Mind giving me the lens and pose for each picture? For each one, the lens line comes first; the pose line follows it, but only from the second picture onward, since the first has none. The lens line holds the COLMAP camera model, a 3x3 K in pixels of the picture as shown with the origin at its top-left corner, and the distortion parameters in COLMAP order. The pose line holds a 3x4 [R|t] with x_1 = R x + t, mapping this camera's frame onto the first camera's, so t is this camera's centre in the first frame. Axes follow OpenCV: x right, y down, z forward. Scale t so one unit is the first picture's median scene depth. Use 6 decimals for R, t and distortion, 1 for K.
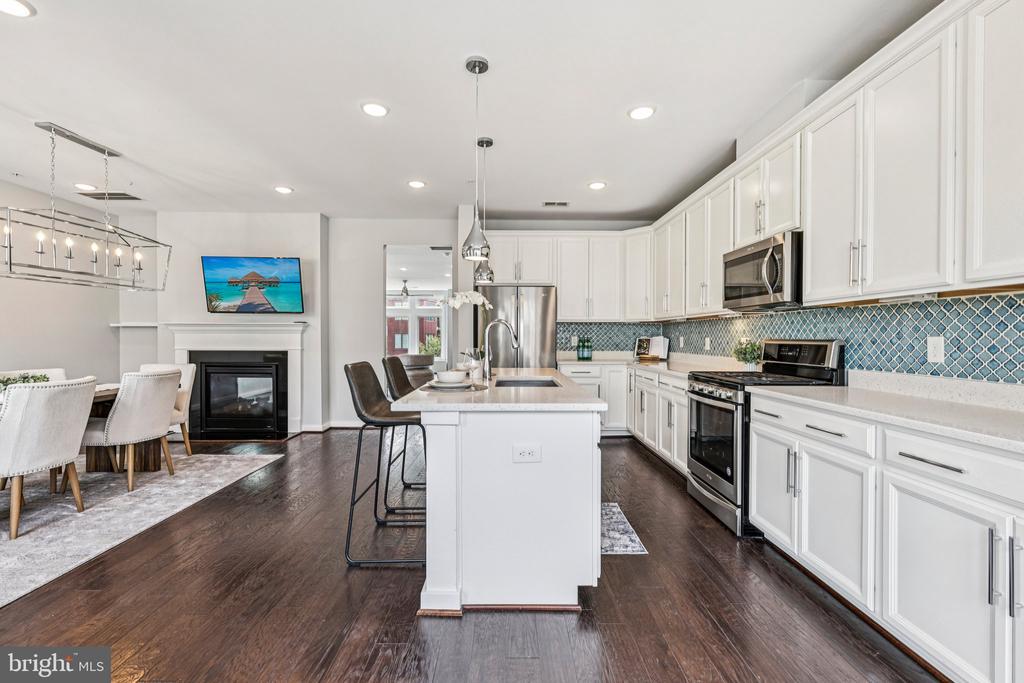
lens RADIAL K [[443.2, 0, 510.8], [0, 443.2, 338.9], [0, 0, 1]] dist [0.004128, 0.000047]
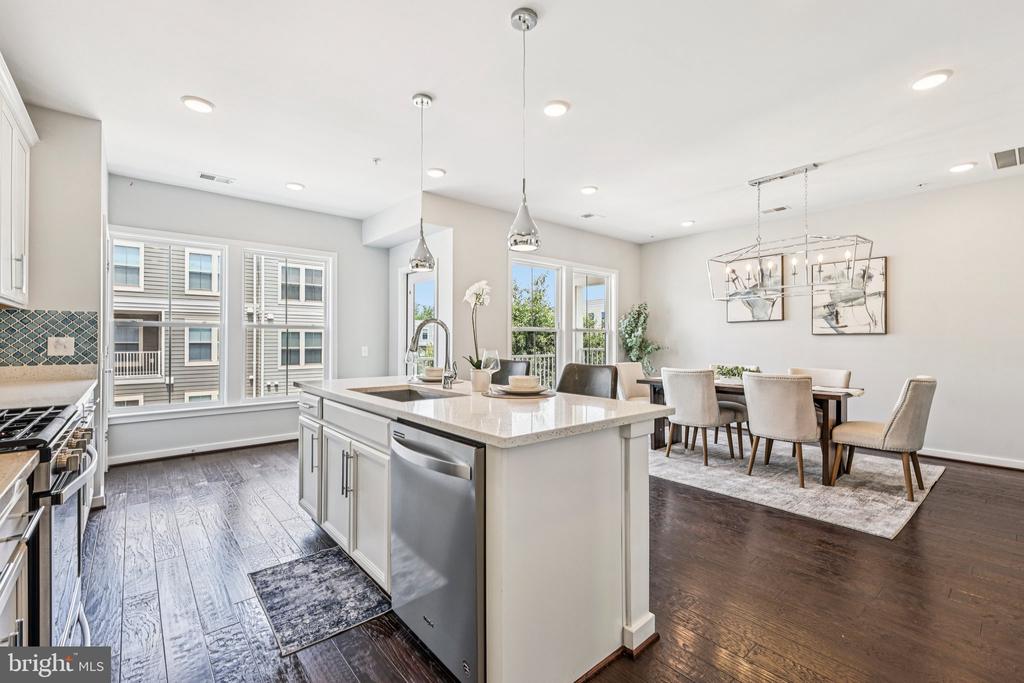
lens RADIAL K [[443.2, 0, 510.8], [0, 443.2, 338.9], [0, 0, 1]] dist [0.004128, 0.000047]
pose [[-0.769750, -0.005559, -0.638322, 0.350686], [-0.007280, 0.999973, 0.000071, -0.004838], [0.638304, 0.004702, -0.769770, 1.488703]]
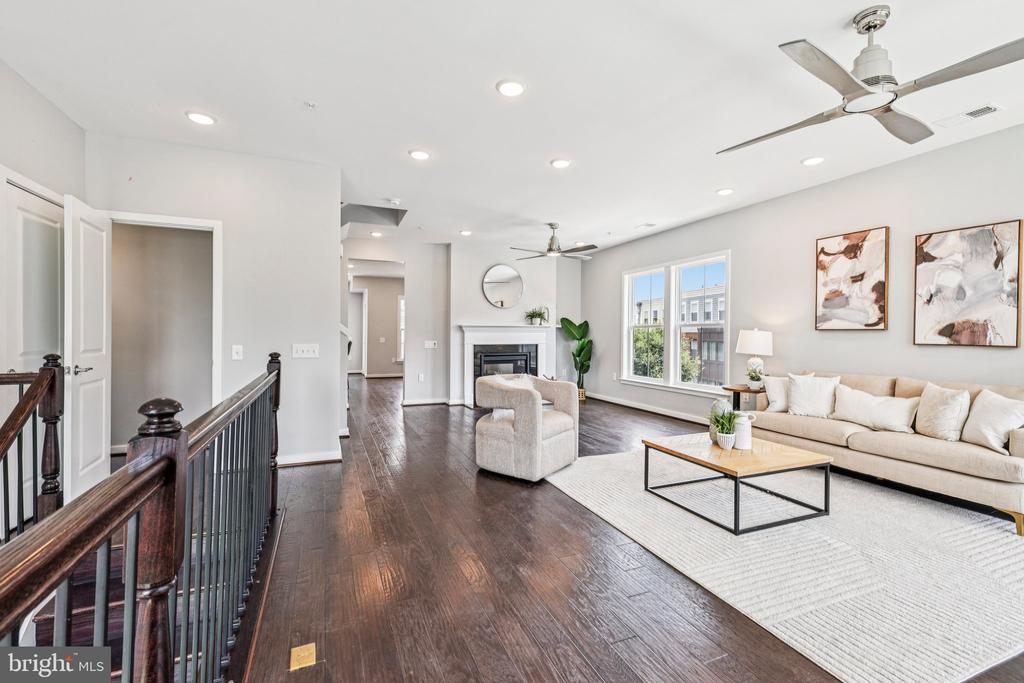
lens RADIAL K [[443.2, 0, 510.8], [0, 443.2, 338.9], [0, 0, 1]] dist [0.004128, 0.000047]
pose [[-0.926721, -0.001224, -0.375748, -0.145433], [-0.006818, 0.999885, 0.013559, -0.020050], [0.375688, 0.015127, -0.926623, 3.999554]]
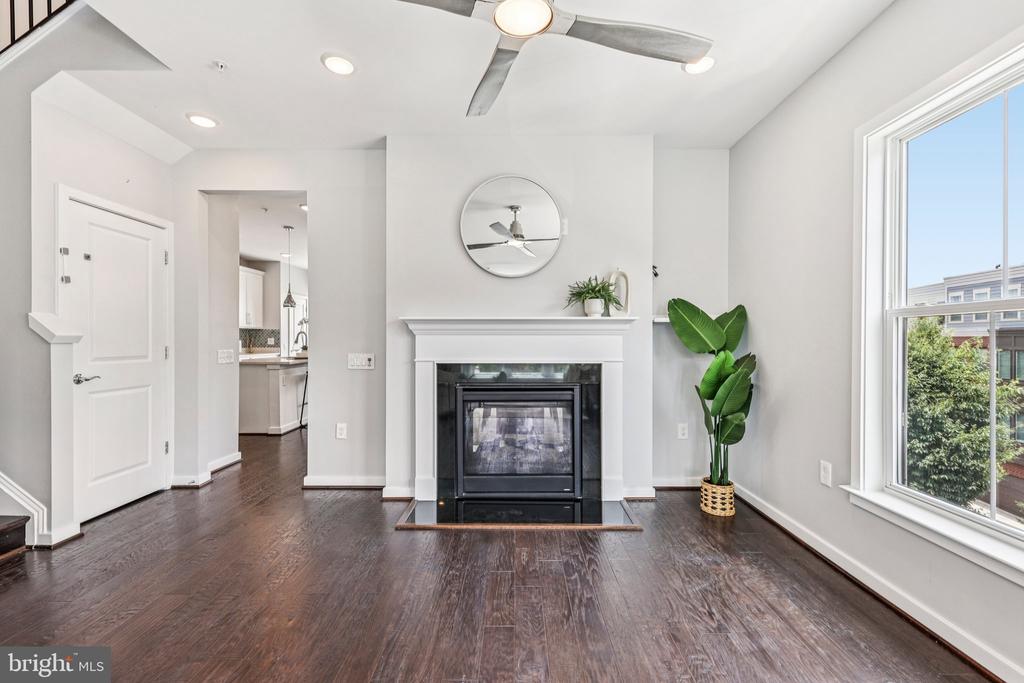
lens RADIAL K [[443.2, 0, 510.8], [0, 443.2, 338.9], [0, 0, 1]] dist [0.004128, 0.000047]
pose [[-0.999795, -0.004891, 0.019642, -1.002368], [-0.004770, 0.999969, 0.006189, -0.020230], [-0.019672, 0.006094, -0.999788, 2.816244]]
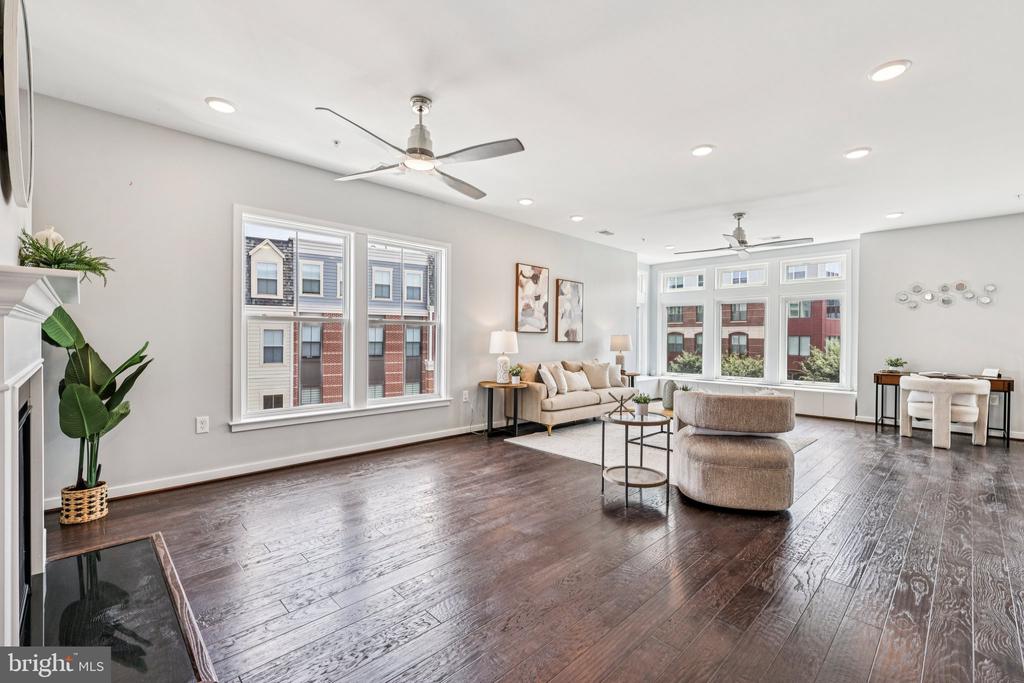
lens RADIAL K [[443.2, 0, 510.8], [0, 443.2, 338.9], [0, 0, 1]] dist [0.004128, 0.000047]
pose [[0.688150, 0.007519, -0.725529, -0.248471], [-0.010786, 0.999942, 0.000133, -0.007942], [0.725488, 0.007734, 0.688191, 1.890011]]
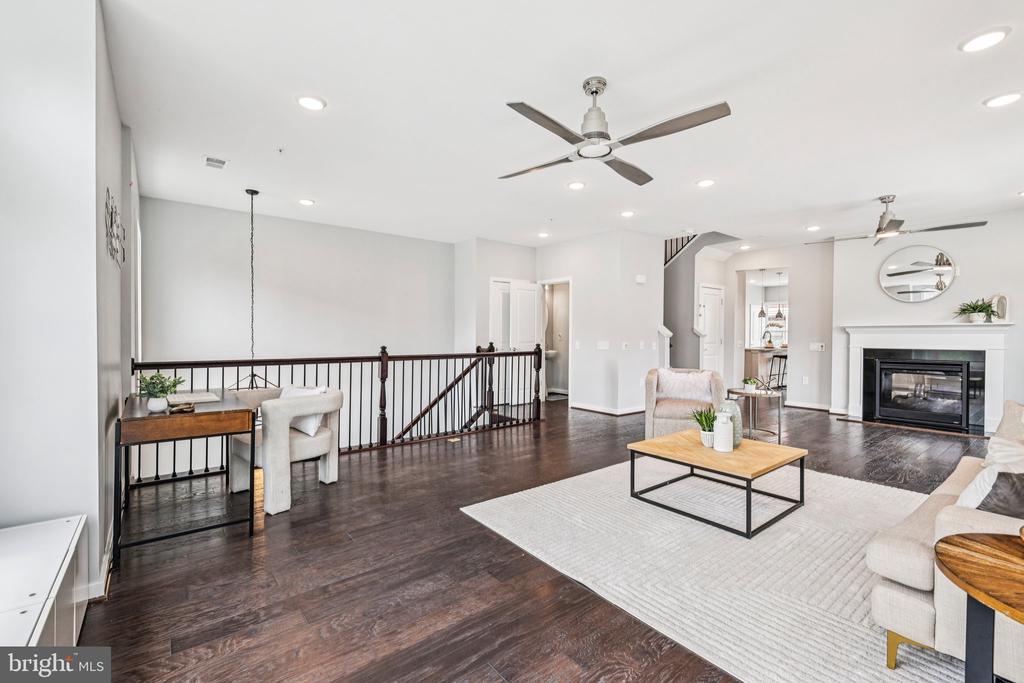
lens RADIAL K [[443.2, 0, 510.8], [0, 443.2, 338.9], [0, 0, 1]] dist [0.004128, 0.000047]
pose [[-0.618322, -0.013321, 0.785812, -1.396107], [-0.004707, 0.999901, 0.013246, -0.017620], [-0.785911, 0.004491, -0.618323, 4.257617]]
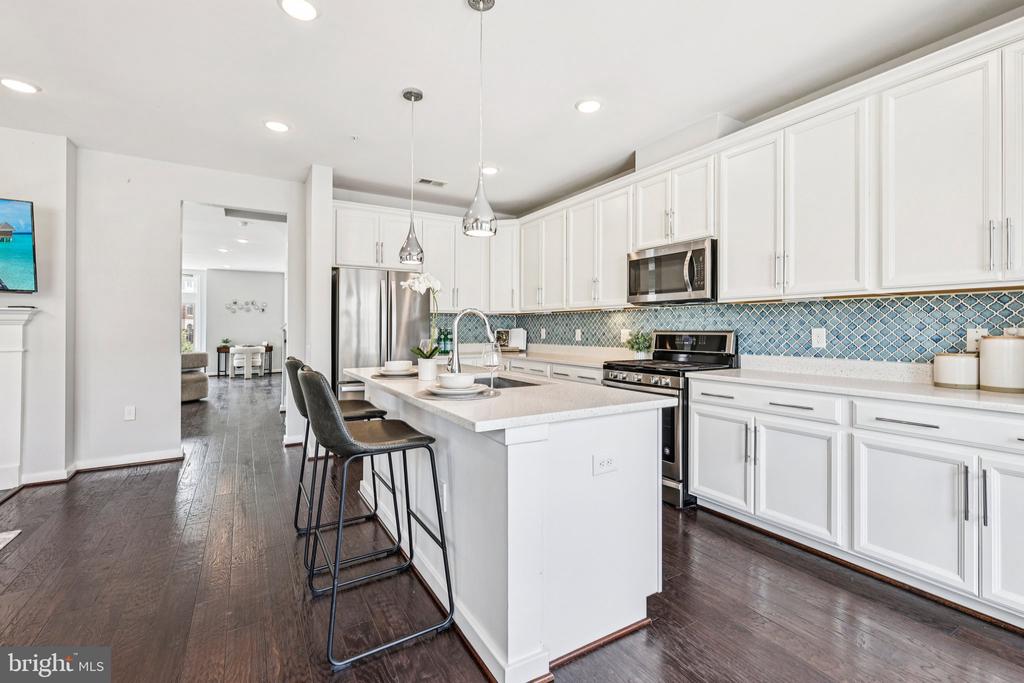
lens RADIAL K [[448.3, 0, 513.8], [0, 448.3, 321.6], [0, 0, 1]] dist [0.004542, 0.000017]
pose [[0.861665, 0.005208, 0.507450, -0.327553], [0.004995, 0.999812, -0.018741, -0.002703], [-0.507452, 0.018683, 0.861477, 0.188272]]
